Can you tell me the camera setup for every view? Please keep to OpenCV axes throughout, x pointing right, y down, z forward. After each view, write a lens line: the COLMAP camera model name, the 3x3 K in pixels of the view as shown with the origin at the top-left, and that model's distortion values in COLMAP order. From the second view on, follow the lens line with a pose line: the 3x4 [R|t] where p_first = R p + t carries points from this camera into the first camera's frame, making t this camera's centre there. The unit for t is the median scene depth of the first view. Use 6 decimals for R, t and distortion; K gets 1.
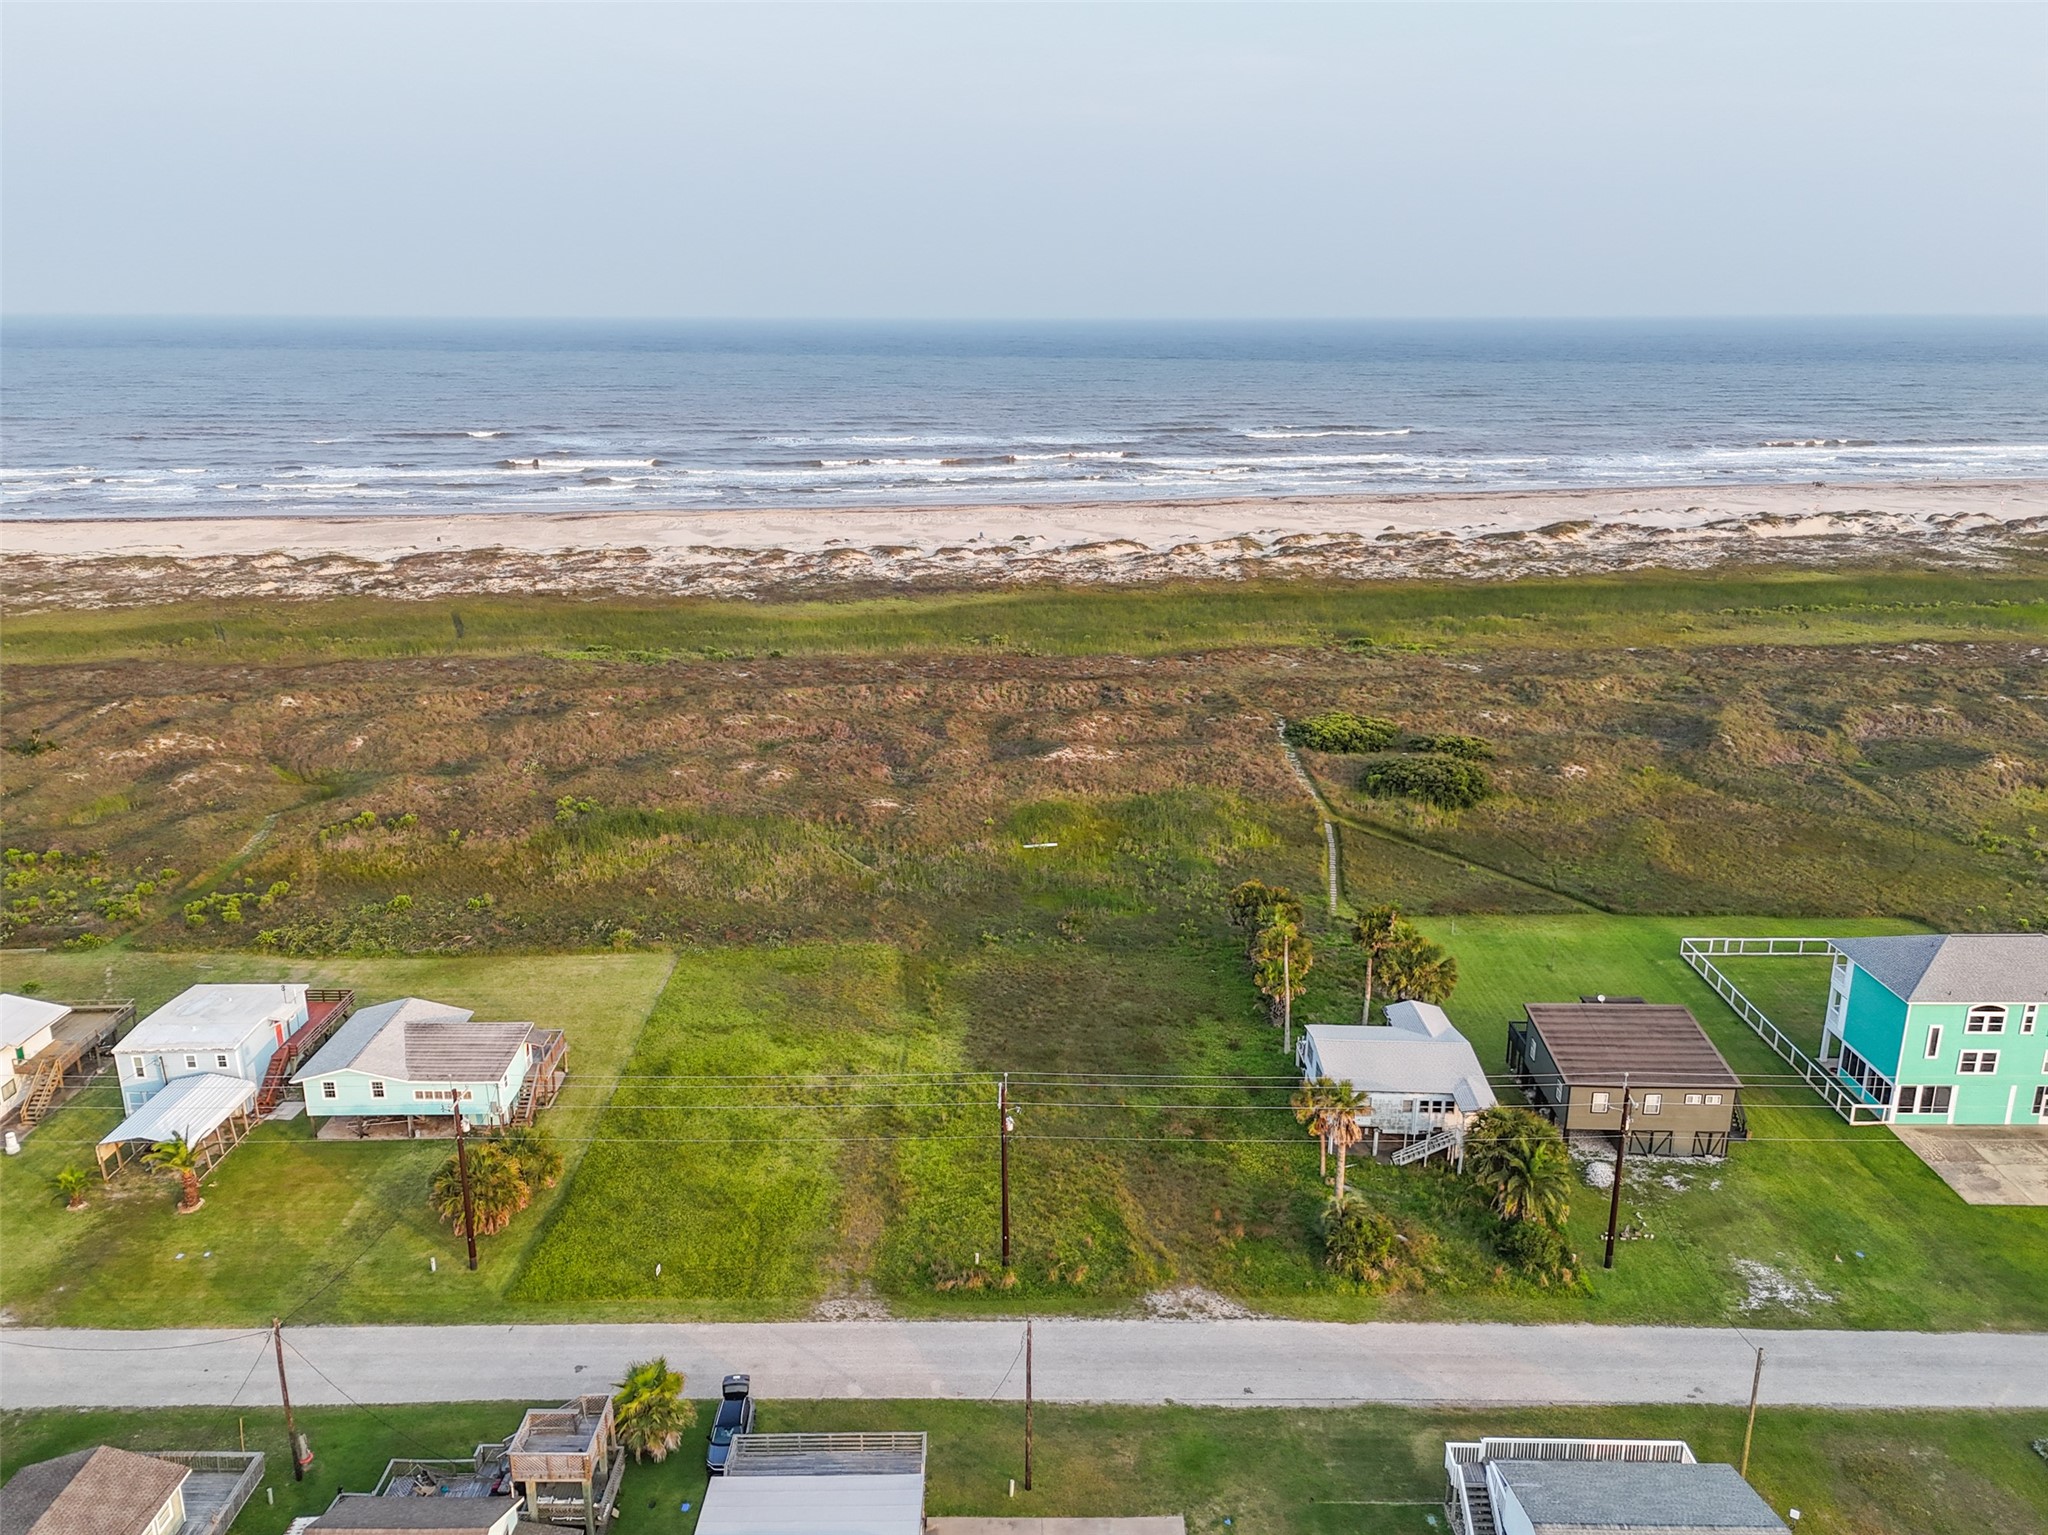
lens RADIAL K [[1489.8, 0, 1019.3], [0, 1489.8, 765.0], [0, 0, 1]] dist [0.061724, -0.054168]
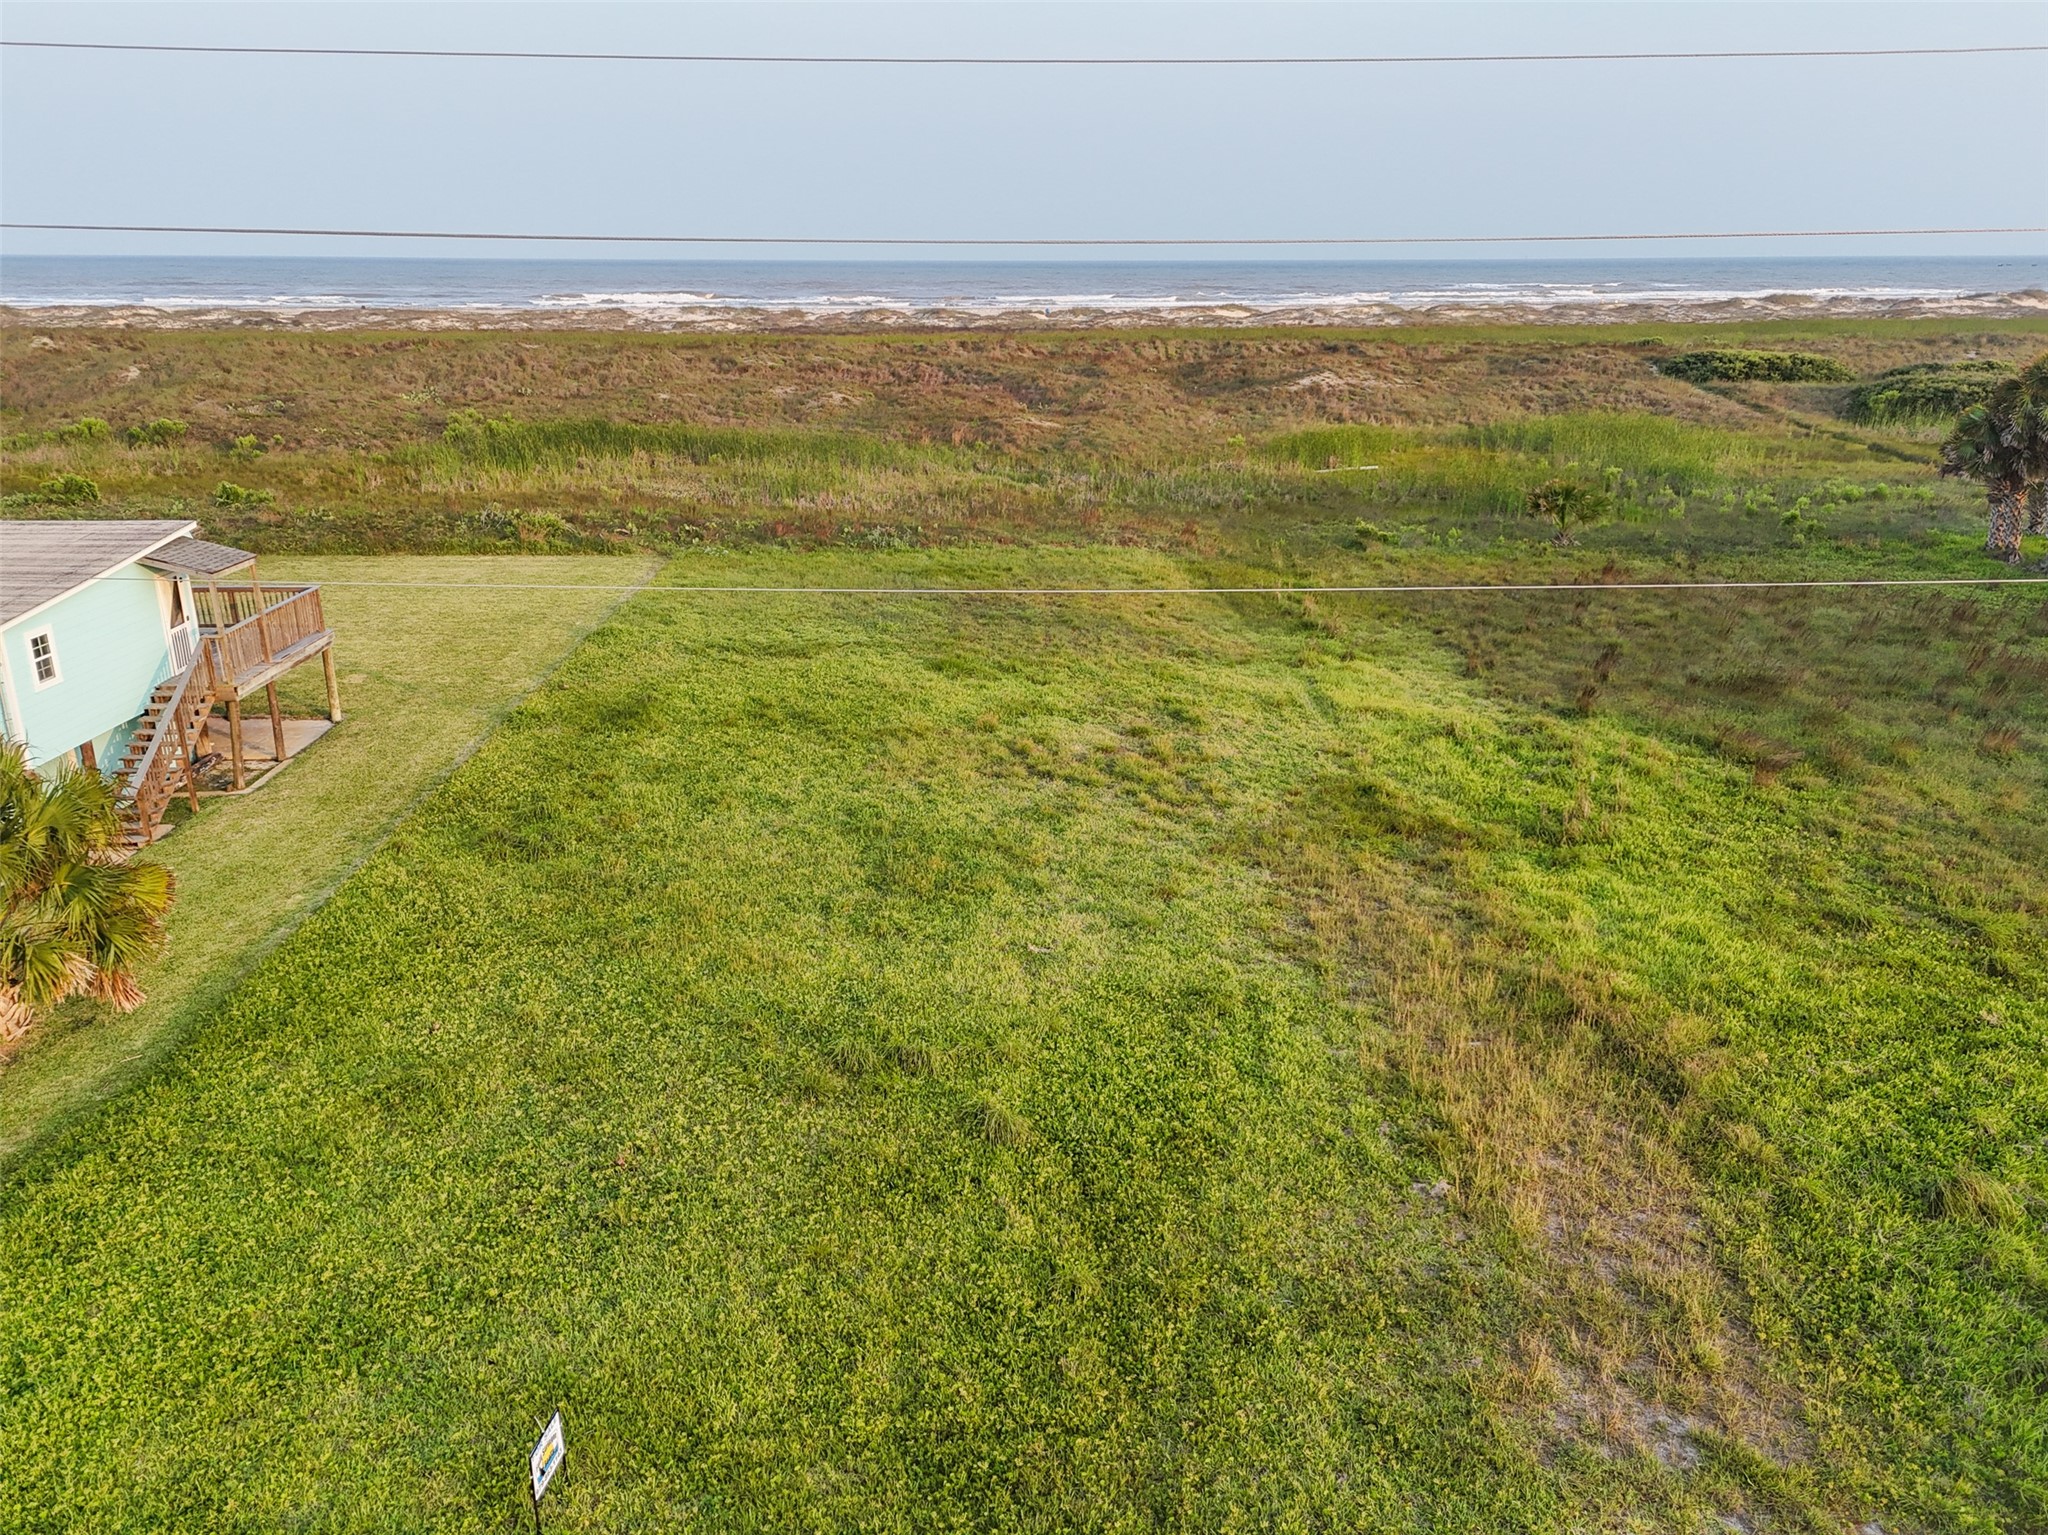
lens RADIAL K [[1500.6, 0, 1026.3], [0, 1500.6, 774.0], [0, 0, 1]] dist [0.065019, -0.053981]
pose [[0.999985, -0.000641, 0.005363, -0.123600], [0.000400, 0.998997, 0.044765, 0.166722], [-0.005387, -0.044763, 0.998983, 0.546131]]
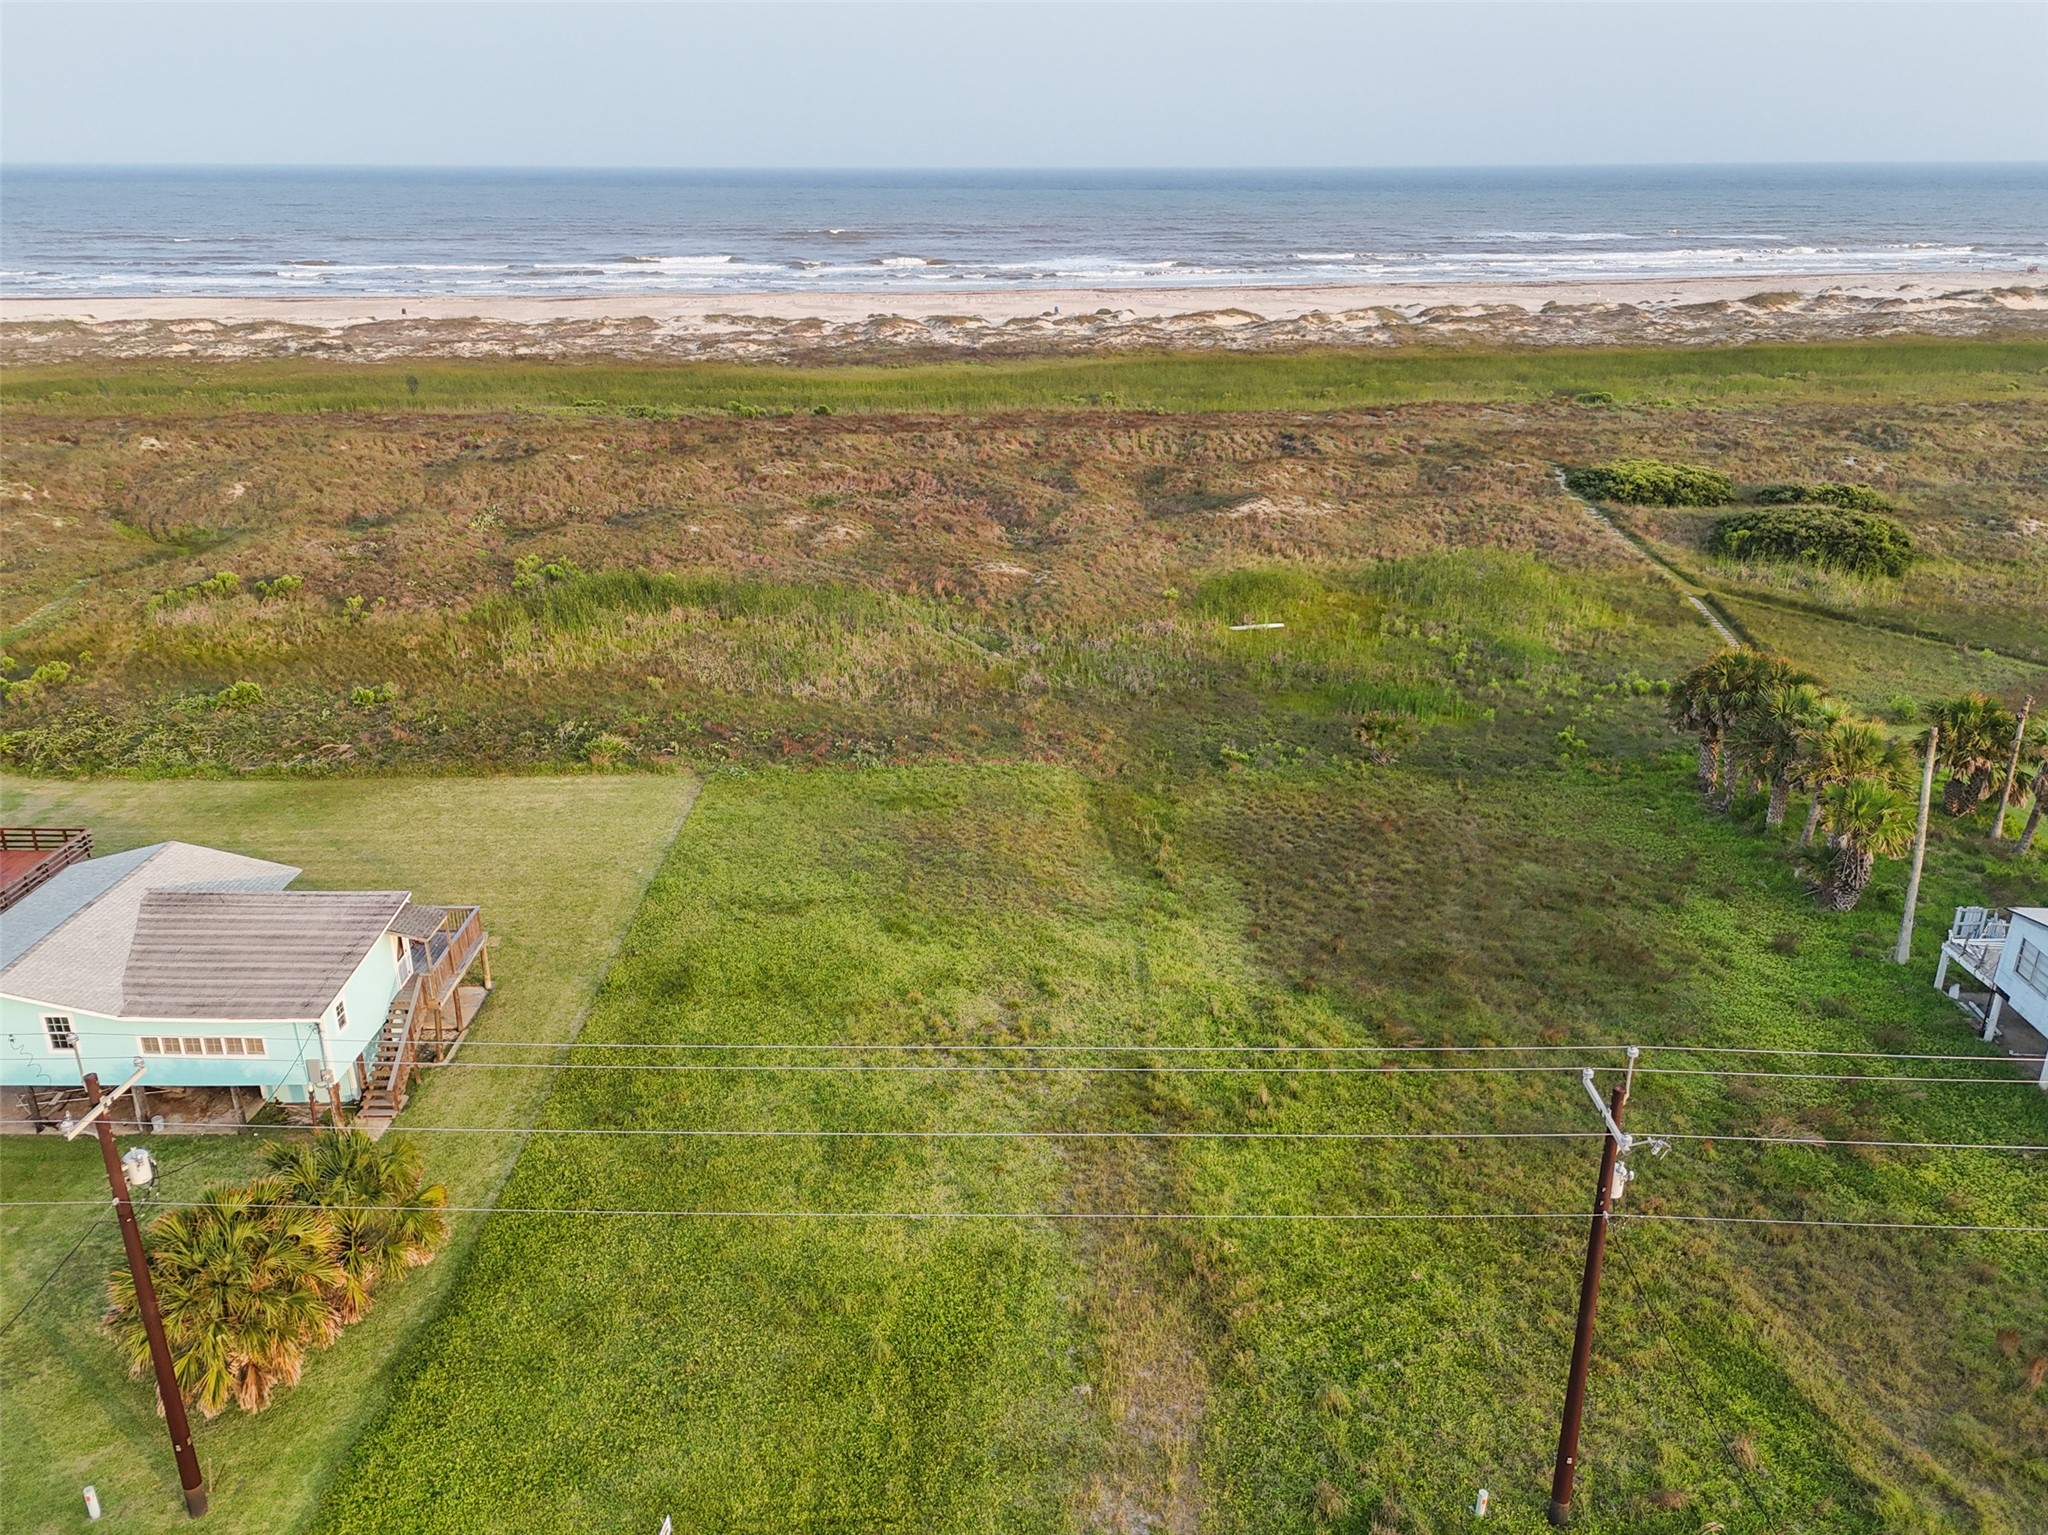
lens RADIAL K [[1514.4, 0, 1024.9], [0, 1514.4, 768.3], [0, 0, 1]] dist [0.063920, -0.051743]
pose [[0.999910, 0.004178, -0.012729, -0.093262], [-0.003025, 0.996001, 0.089290, 0.068697], [0.013051, -0.089244, 0.995924, 0.406242]]
